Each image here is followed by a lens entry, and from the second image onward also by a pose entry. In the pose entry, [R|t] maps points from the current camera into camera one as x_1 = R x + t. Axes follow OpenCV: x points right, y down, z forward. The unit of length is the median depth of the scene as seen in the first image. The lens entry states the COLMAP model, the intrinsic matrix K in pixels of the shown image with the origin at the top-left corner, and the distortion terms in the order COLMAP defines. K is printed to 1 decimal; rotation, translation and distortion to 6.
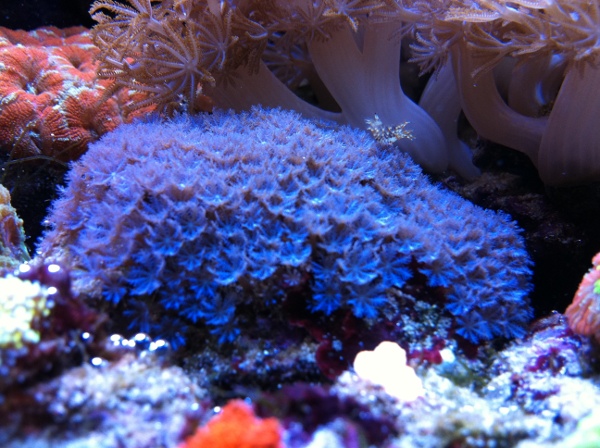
lens RADIAL K [[632.4, 0, 300.0], [0, 632.4, 224.0], [0, 0, 1]] dist [0.121754, -0.445213]
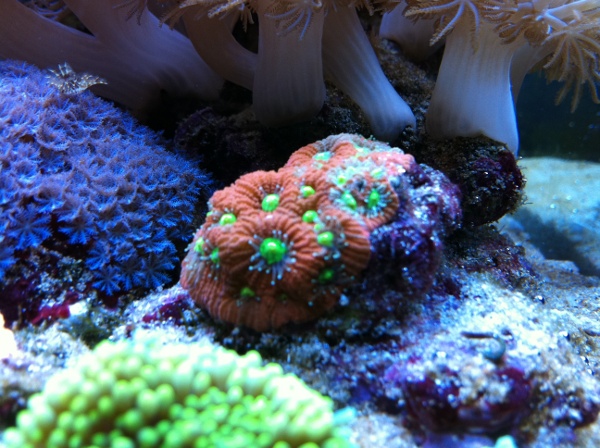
lens RADIAL K [[632.4, 0, 300.0], [0, 632.4, 224.0], [0, 0, 1]] dist [0.121754, -0.445213]
pose [[0.990595, -0.044936, 0.129241, 0.459950], [0.022965, 0.985738, 0.166711, -0.104163], [-0.134889, -0.162175, 0.977499, -0.079769]]
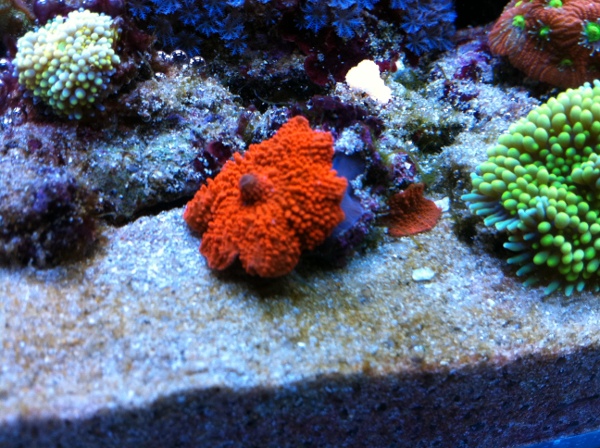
lens RADIAL K [[632.4, 0, 300.0], [0, 632.4, 224.0], [0, 0, 1]] dist [0.121754, -0.445213]
pose [[0.975183, -0.047972, 0.216139, -0.276492], [-0.066360, 0.868028, 0.492061, -0.148342], [-0.211220, -0.494192, 0.843303, -0.252844]]
